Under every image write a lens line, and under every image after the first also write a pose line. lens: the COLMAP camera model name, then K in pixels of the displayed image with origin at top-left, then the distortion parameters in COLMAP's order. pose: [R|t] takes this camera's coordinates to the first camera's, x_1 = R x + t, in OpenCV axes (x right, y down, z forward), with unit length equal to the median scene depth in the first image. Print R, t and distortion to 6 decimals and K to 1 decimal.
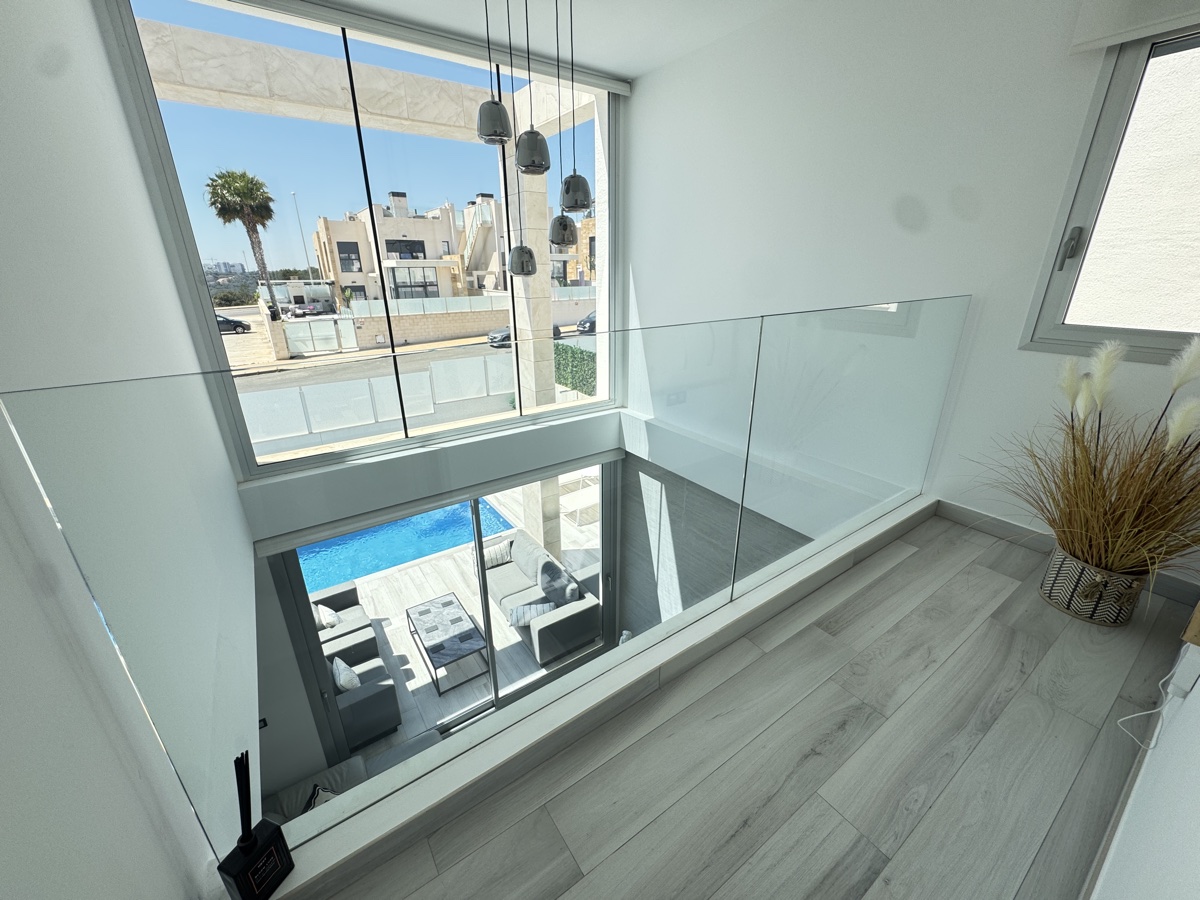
lens RADIAL K [[479.8, 0, 605.3], [0, 479.8, 448.8], [0, 0, 1]] dist [-0.002038, -0.000368]
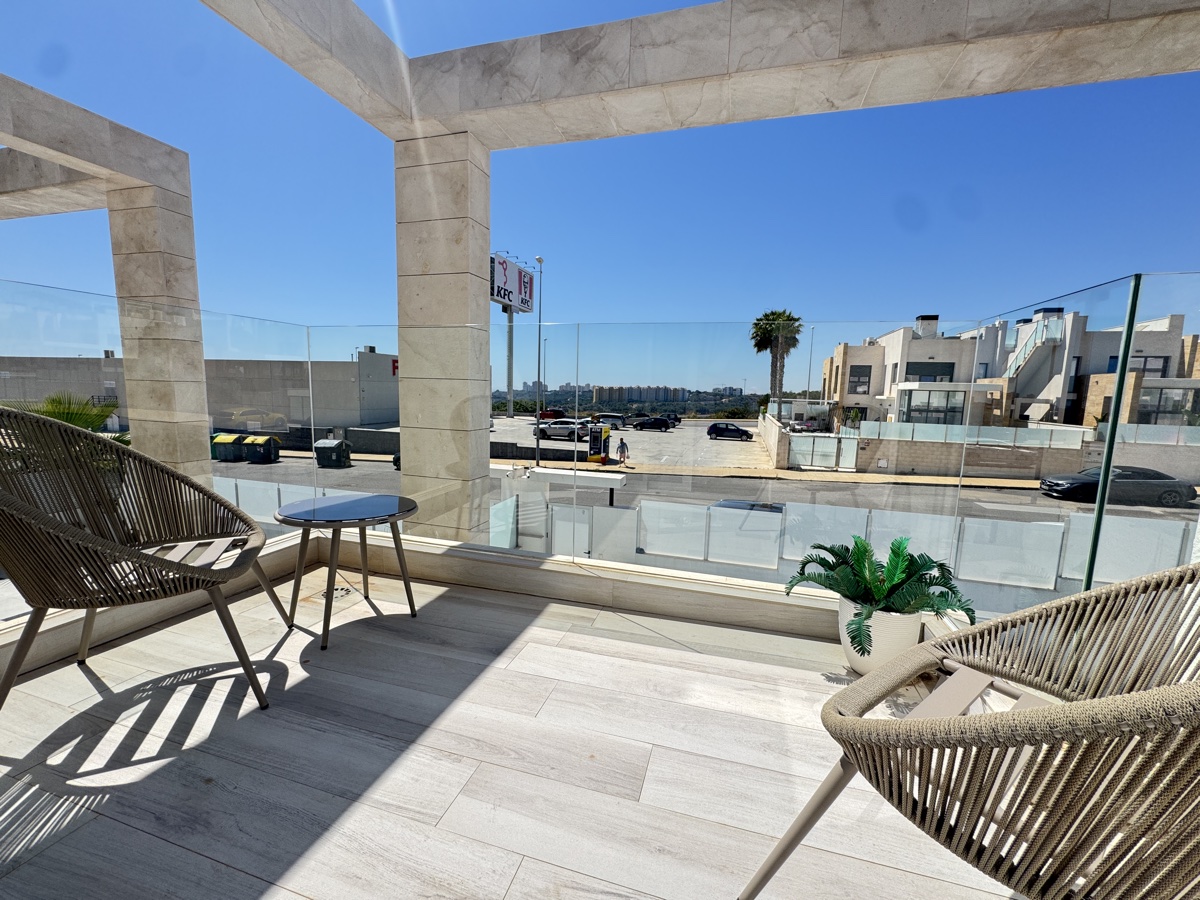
lens RADIAL K [[479.8, 0, 599.1], [0, 479.8, 447.4], [0, 0, 1]] dist [-0.002038, -0.000368]
pose [[0.620932, 0.117654, -0.774985, -0.085456], [-0.307225, 0.946098, -0.102522, -0.001429], [0.721150, 0.301754, 0.623609, 0.038465]]
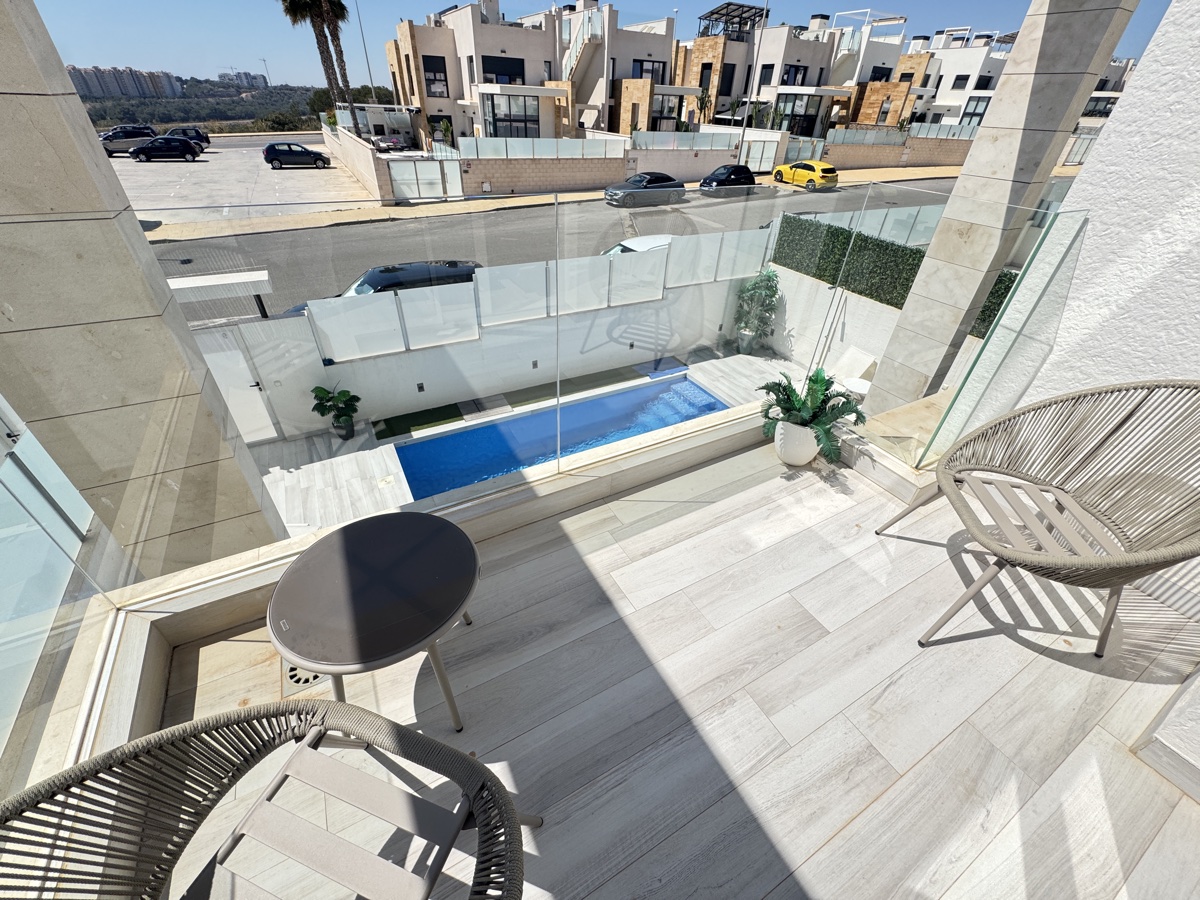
lens RADIAL K [[479.8, 0, 601.3], [0, 479.8, 450.0], [0, 0, 1]] dist [-0.002038, -0.000368]
pose [[0.993523, 0.098374, -0.056872, -0.126062], [-0.079790, 0.960326, 0.267221, -0.011354], [0.080903, -0.260952, 0.961956, 0.024649]]
